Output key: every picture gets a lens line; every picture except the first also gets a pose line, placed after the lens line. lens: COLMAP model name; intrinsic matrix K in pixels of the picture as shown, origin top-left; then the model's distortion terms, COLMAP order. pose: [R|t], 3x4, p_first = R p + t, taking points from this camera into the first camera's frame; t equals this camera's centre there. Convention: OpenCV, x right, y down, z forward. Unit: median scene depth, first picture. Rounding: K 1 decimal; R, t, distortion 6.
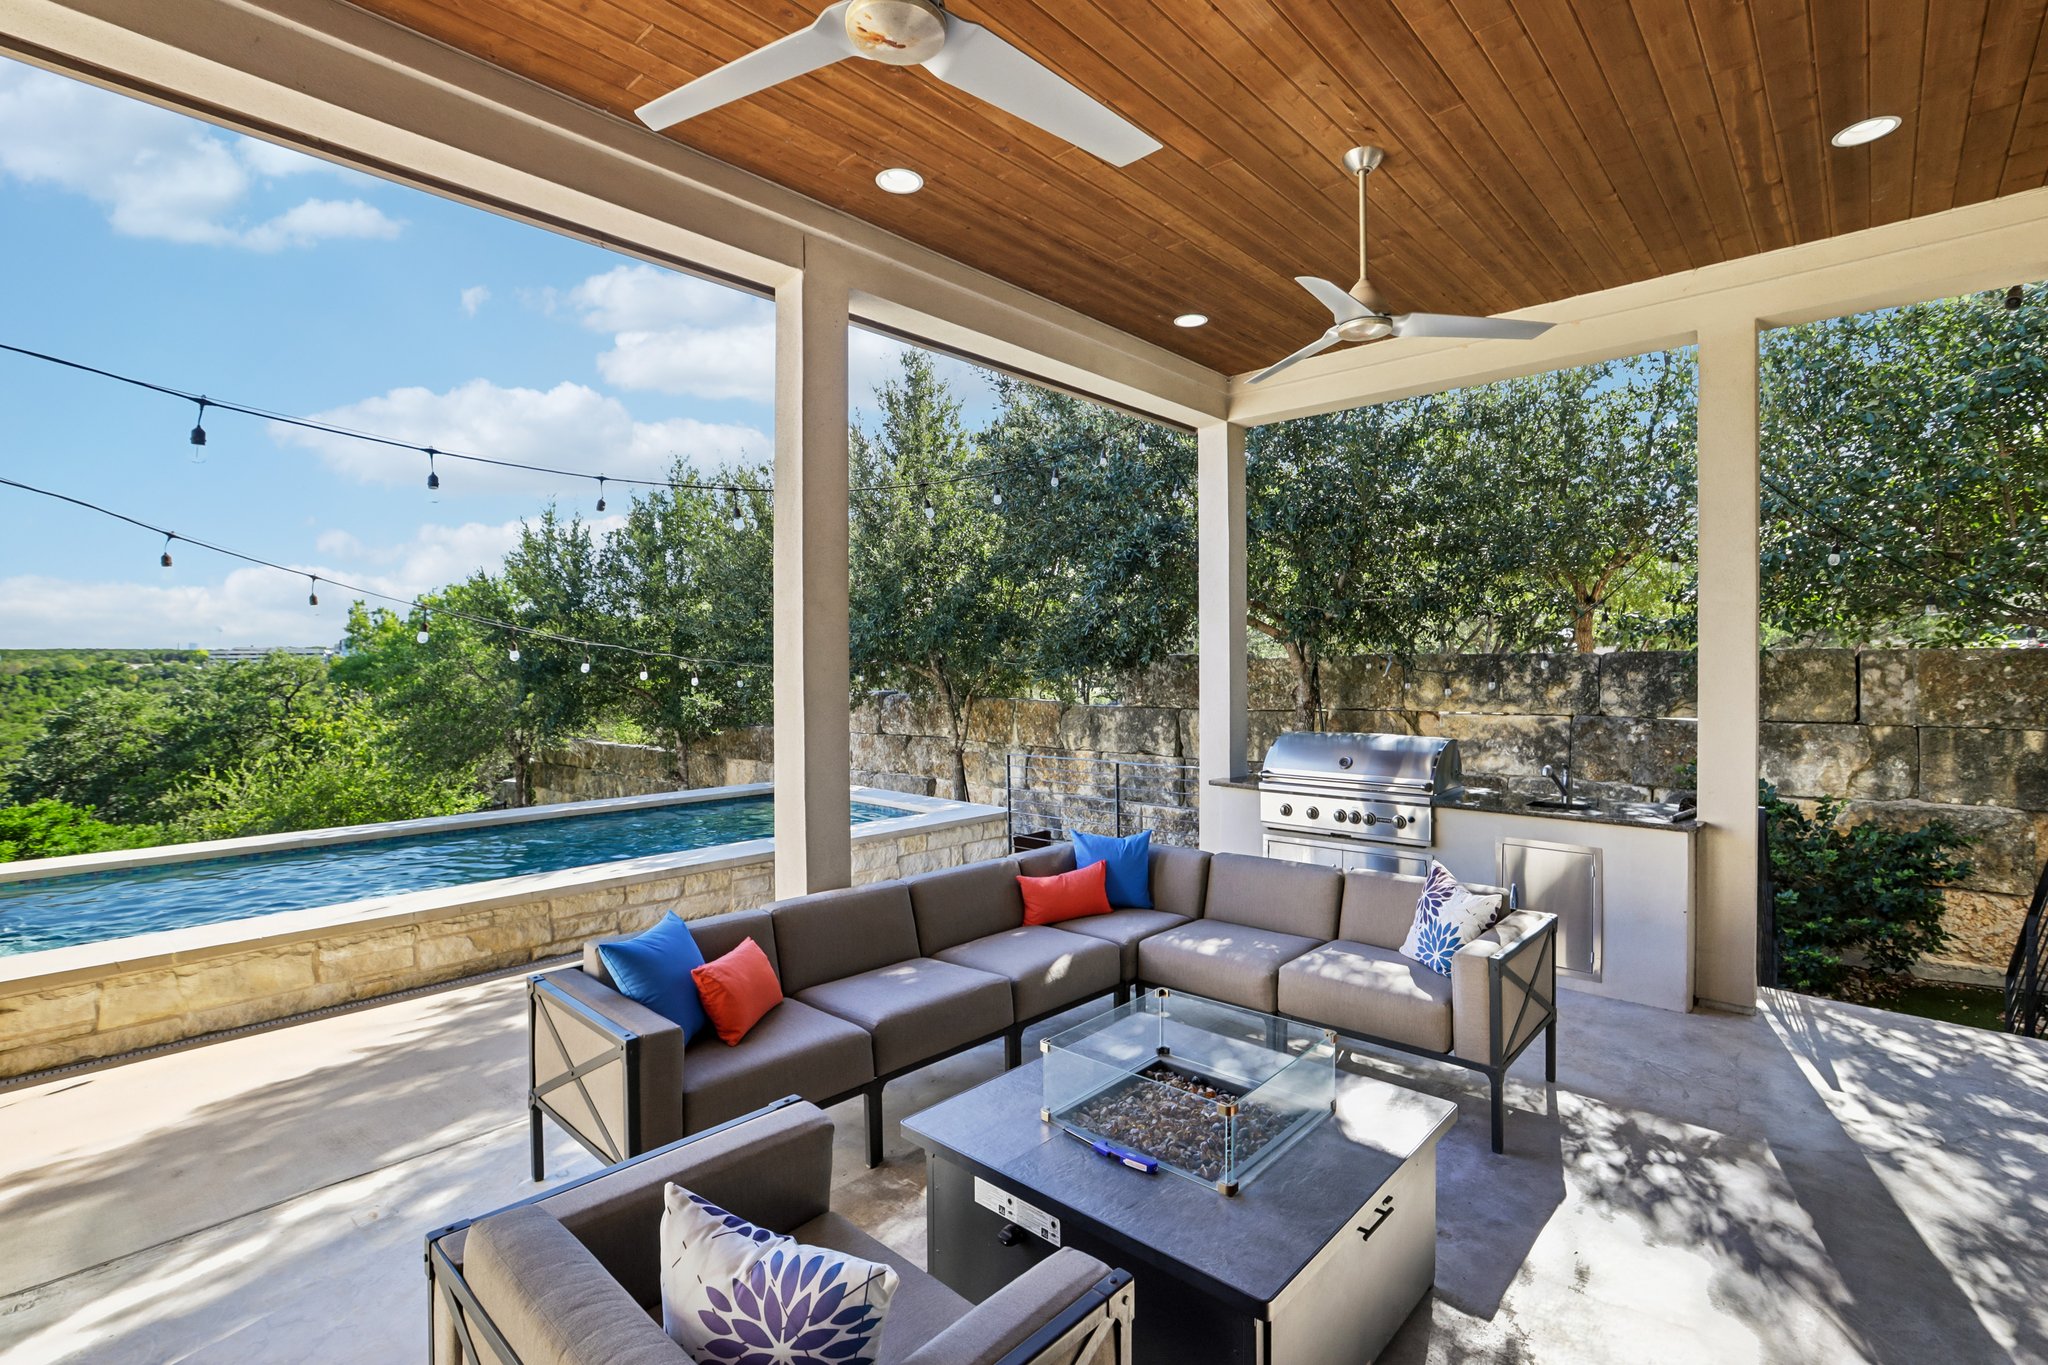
lens RADIAL K [[935.8, 0, 1024.0], [0, 935.8, 682.5], [0, 0, 1]] dist [-0.022952, 0.000219]
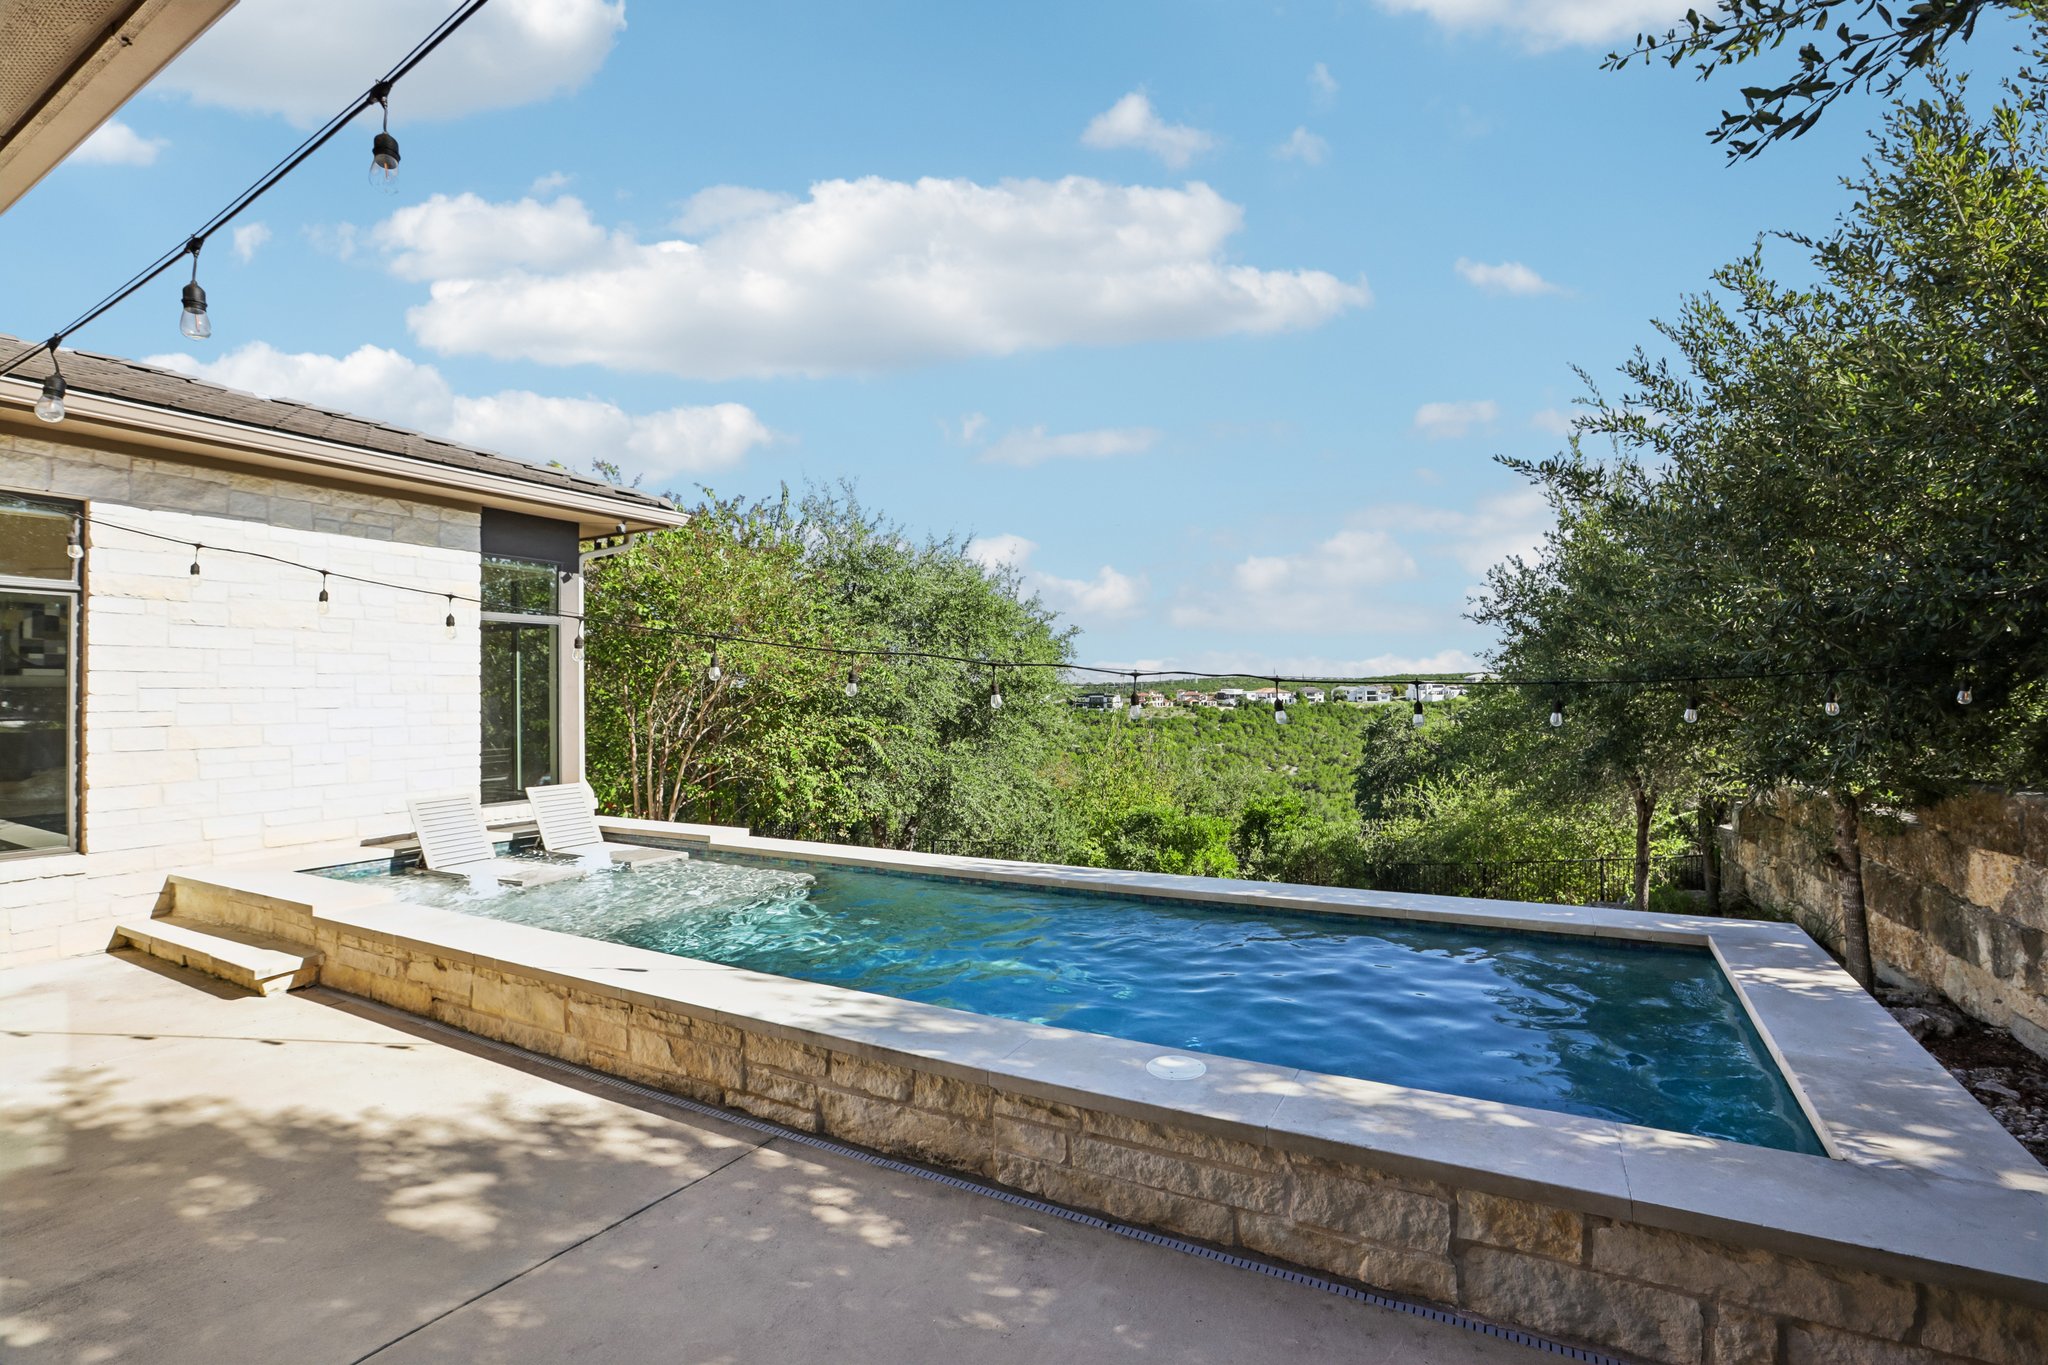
lens RADIAL K [[952.5, 0, 1049.0], [0, 952.5, 674.8], [0, 0, 1]] dist [-0.021213, 0.000475]
pose [[0.233968, -0.018929, -0.972060, 0.238279], [-0.006178, 0.999761, -0.020955, 0.001217], [0.972225, 0.010908, 0.233796, 1.257403]]
